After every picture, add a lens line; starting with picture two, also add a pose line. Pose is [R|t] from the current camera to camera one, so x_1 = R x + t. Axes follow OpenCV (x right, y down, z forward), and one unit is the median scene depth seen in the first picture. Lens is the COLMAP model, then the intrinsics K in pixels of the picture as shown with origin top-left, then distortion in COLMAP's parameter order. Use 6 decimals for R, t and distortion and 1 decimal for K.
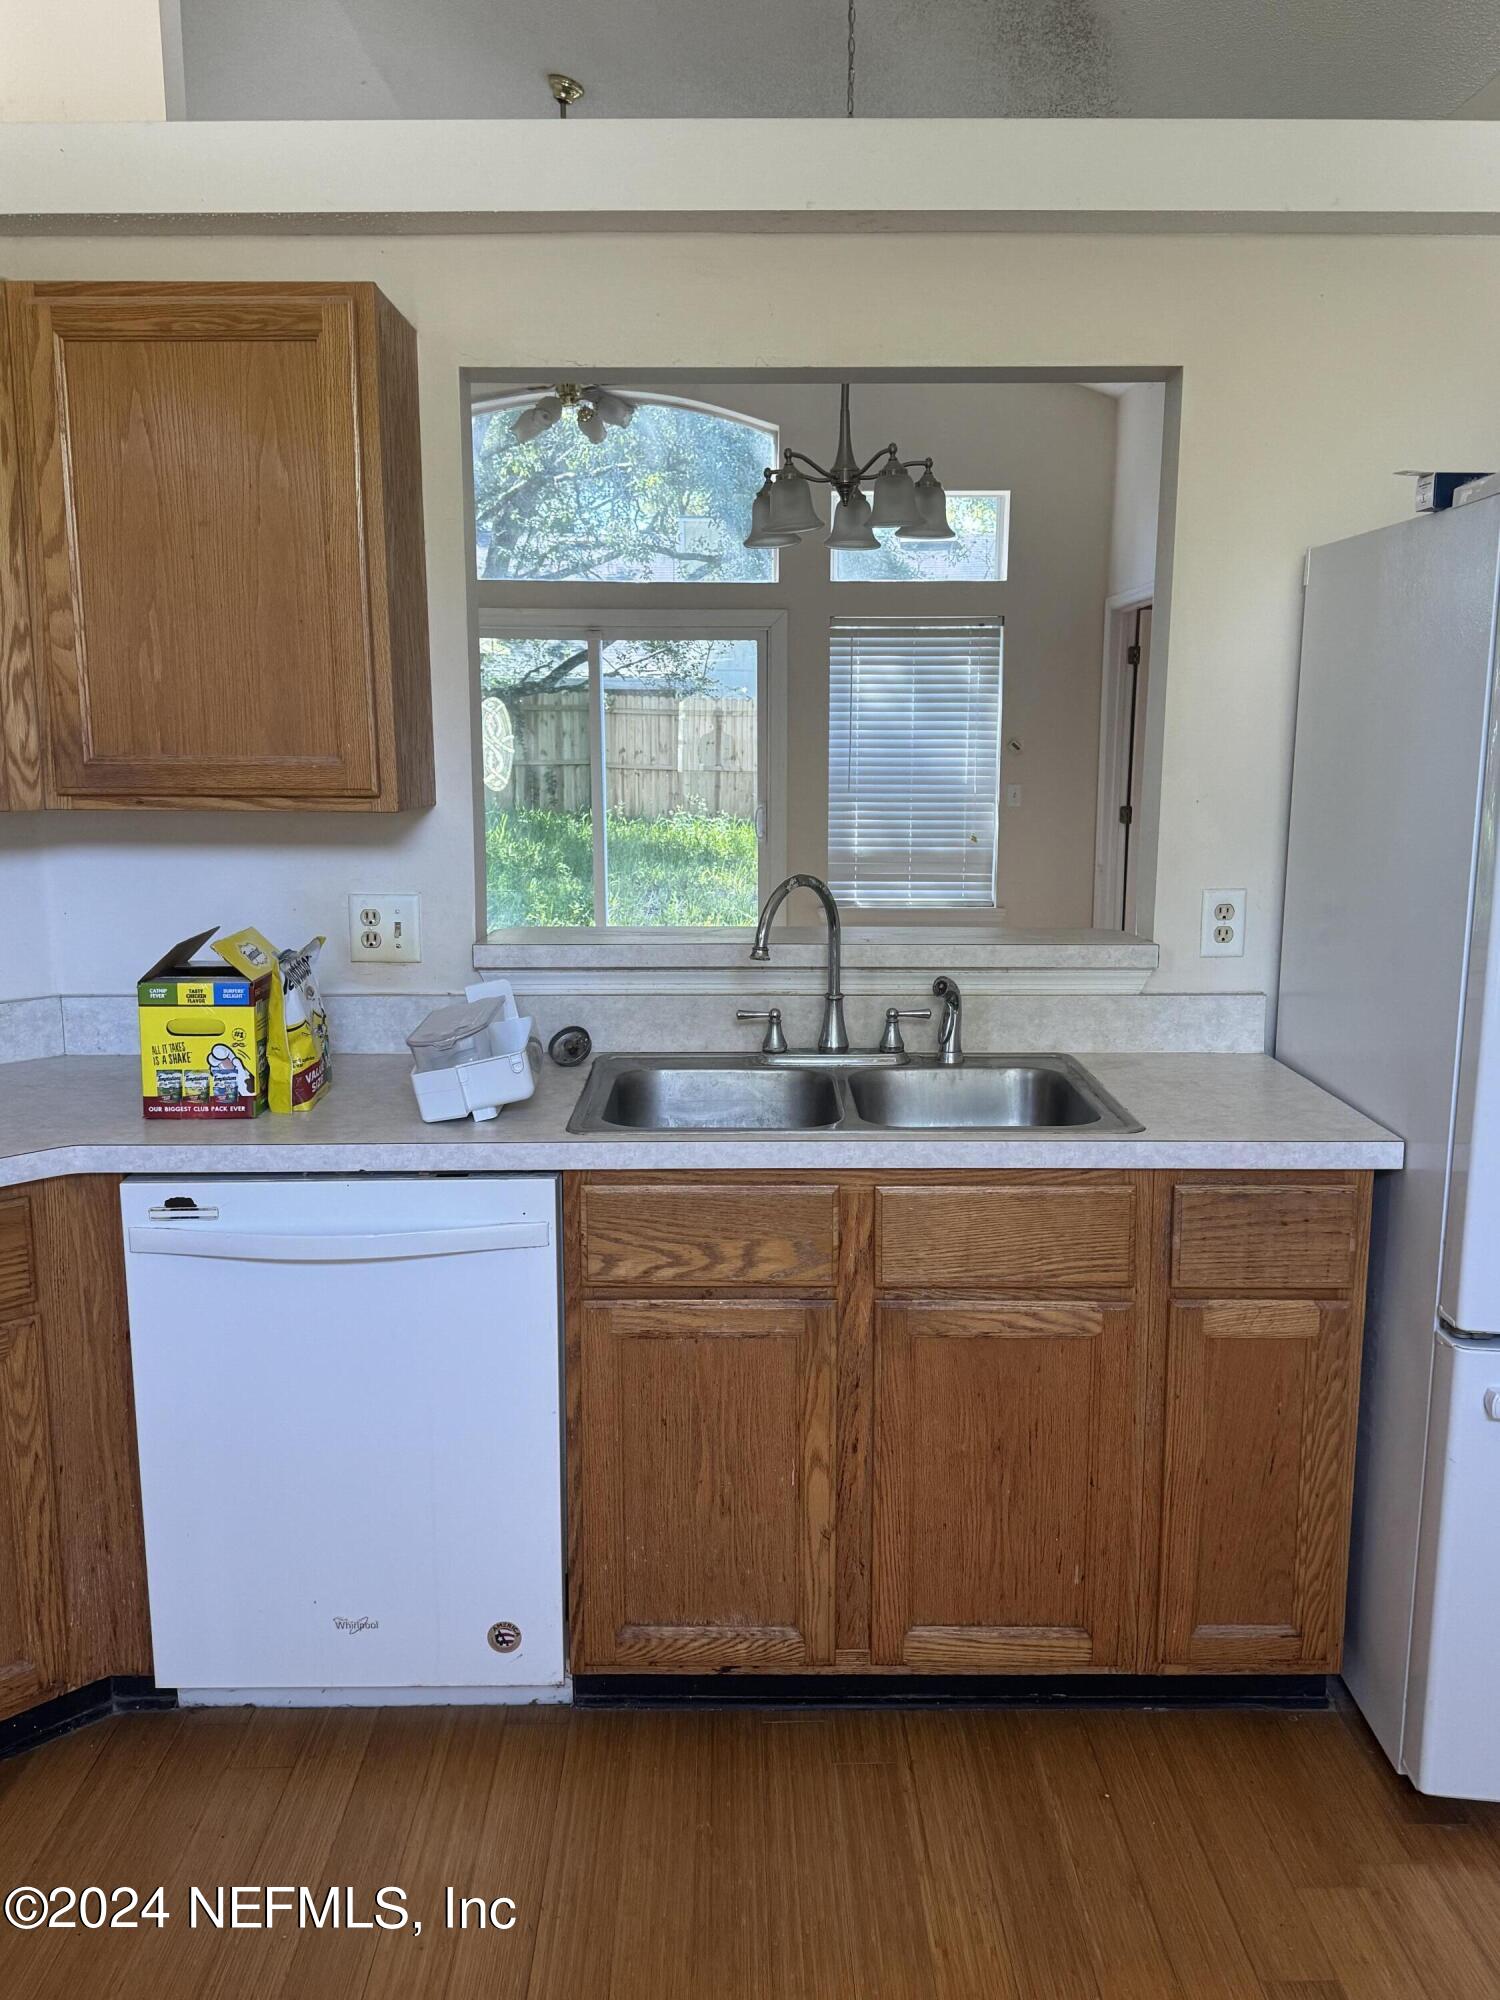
lens RADIAL K [[1644.7, 0, 748.1], [0, 1644.7, 1002.7], [0, 0, 1]] dist [0.012758, -0.009730]
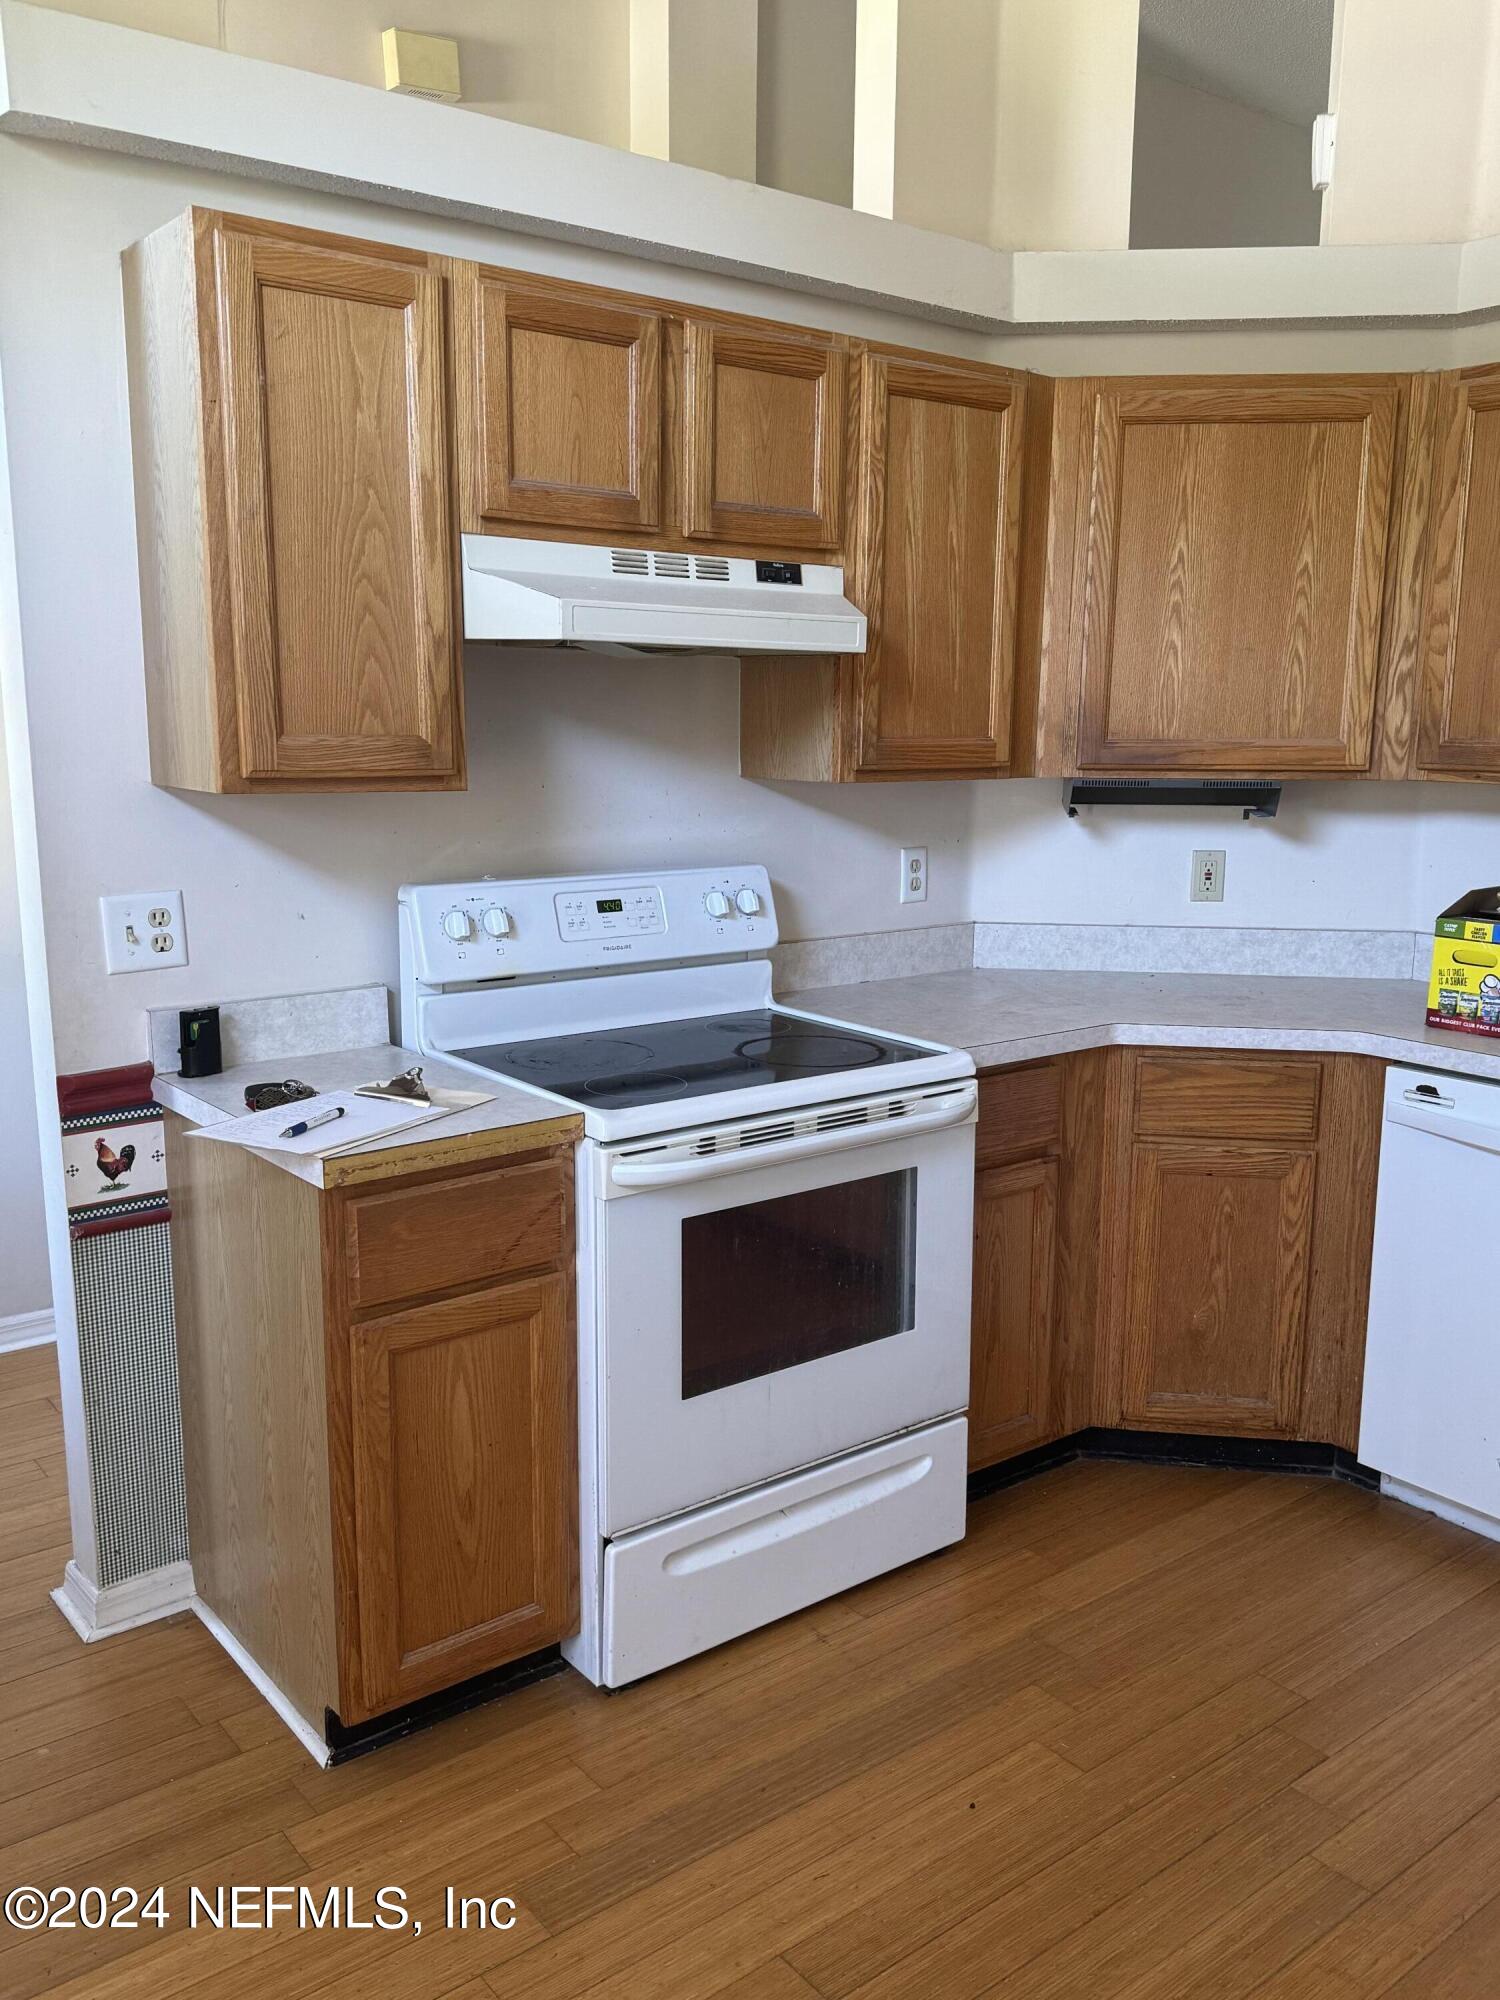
lens RADIAL K [[1644.7, 0, 750.5], [0, 1644.7, 1000.2], [0, 0, 1]] dist [0.012758, -0.009730]
pose [[0.612607, 0.148193, -0.776371, 0.300589], [-0.145420, 0.986630, 0.073580, 0.033947], [0.776895, 0.067824, 0.625966, -0.201268]]
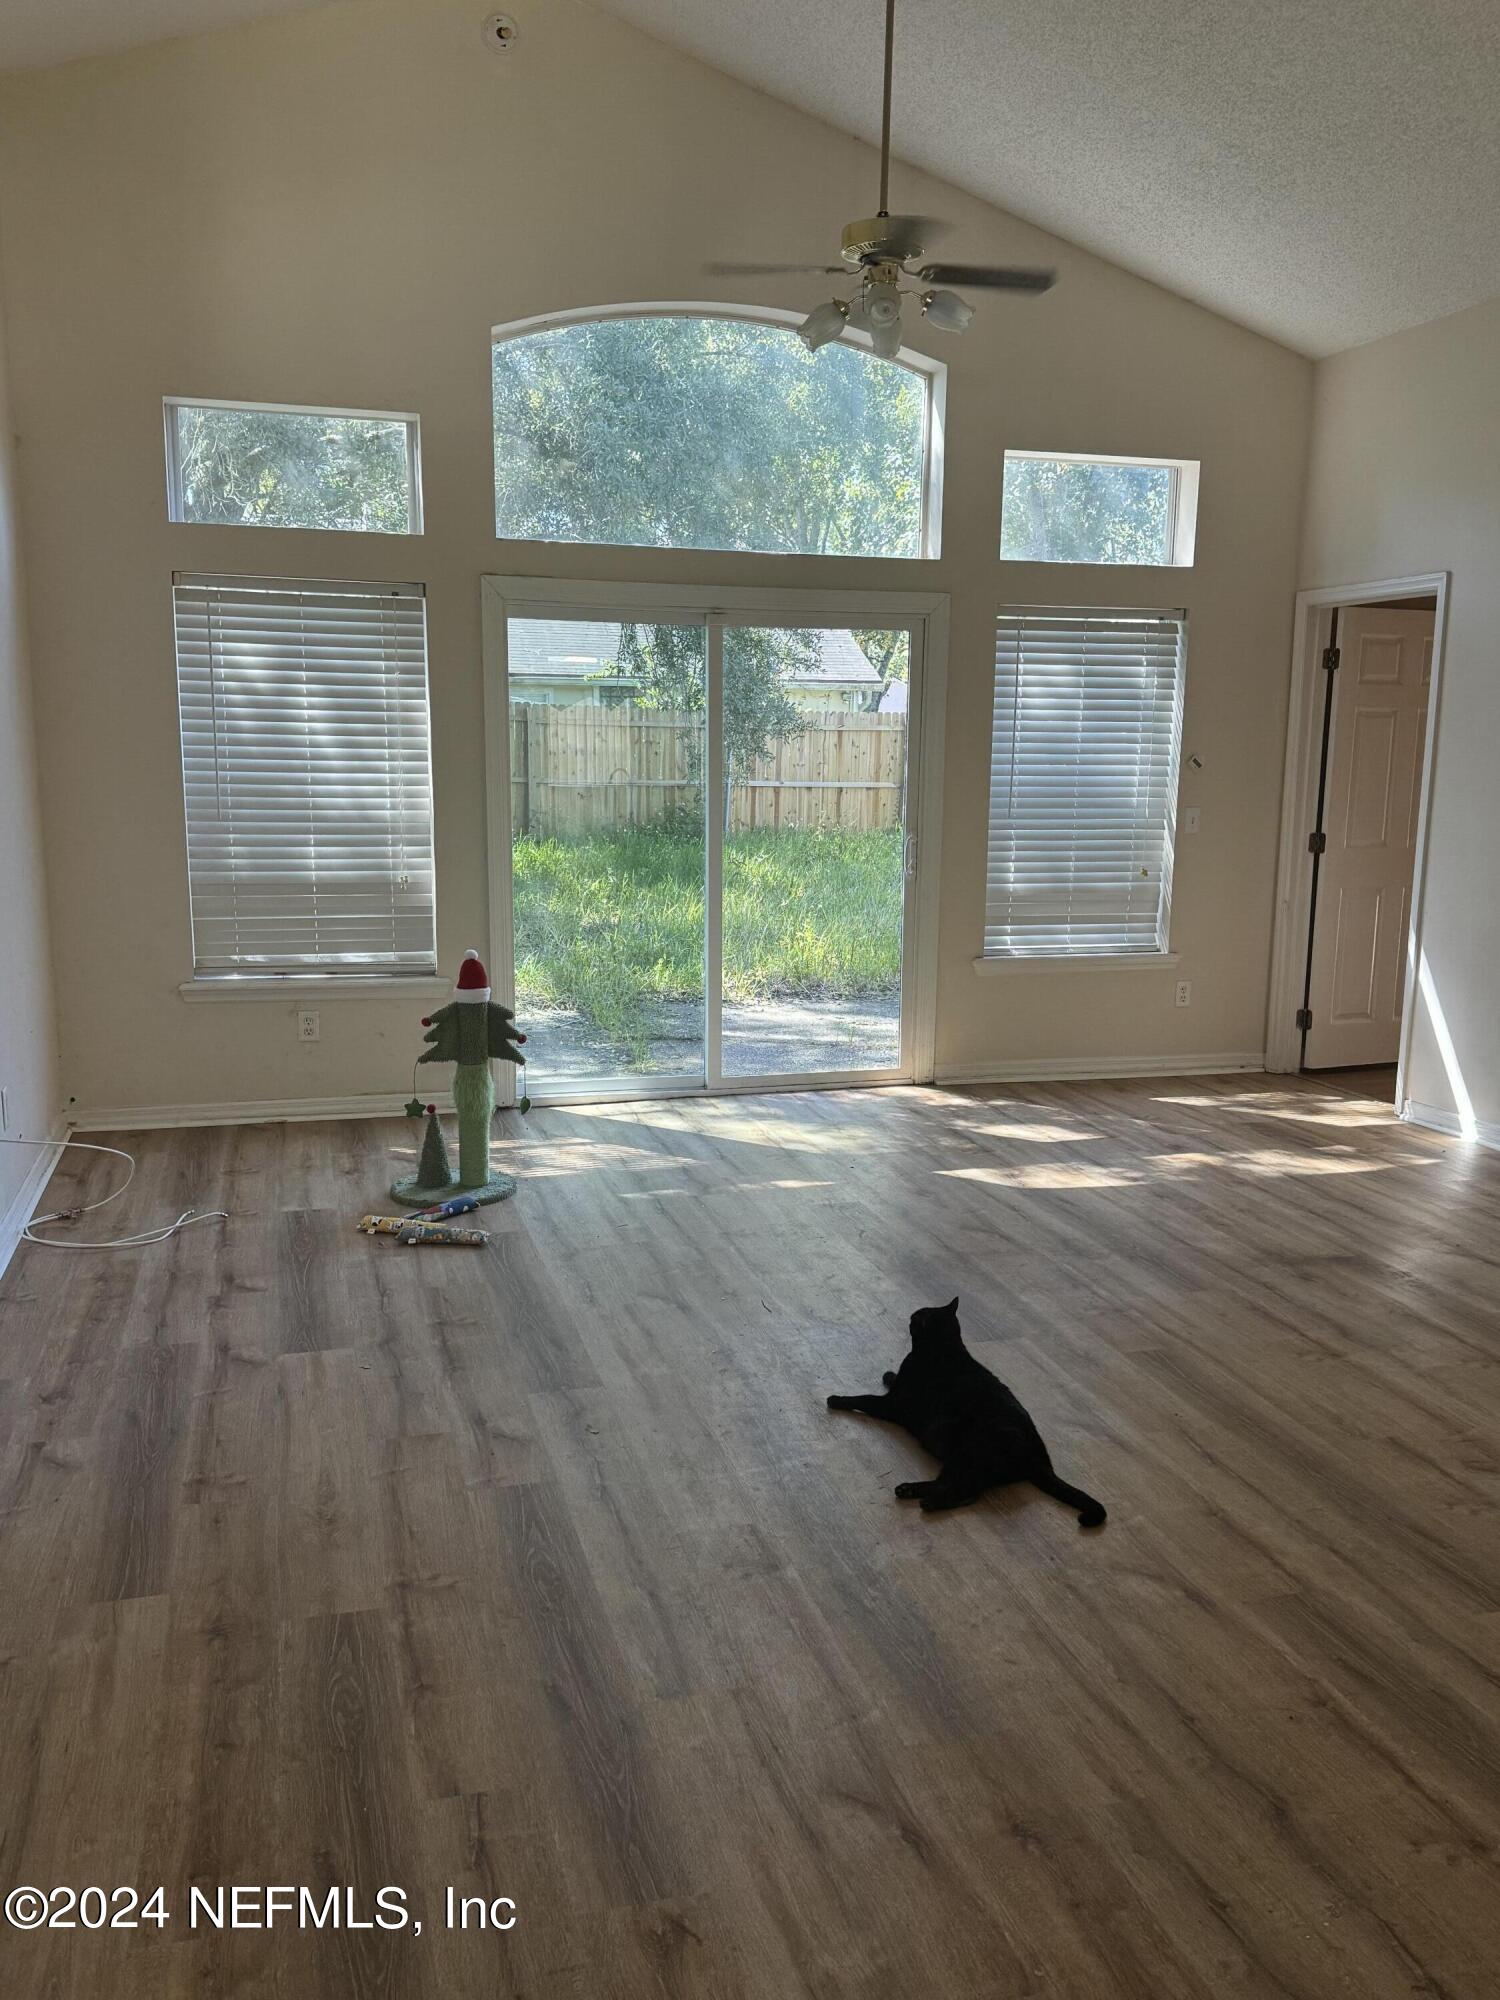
lens RADIAL K [[1644.7, 0, 748.4], [0, 1644.7, 1004.5], [0, 0, 1]] dist [0.012758, -0.009730]
pose [[0.964324, -0.034437, 0.262474, -0.281579], [0.037482, 0.999275, -0.006604, -0.033884], [-0.262057, 0.016206, 0.964916, 0.239317]]
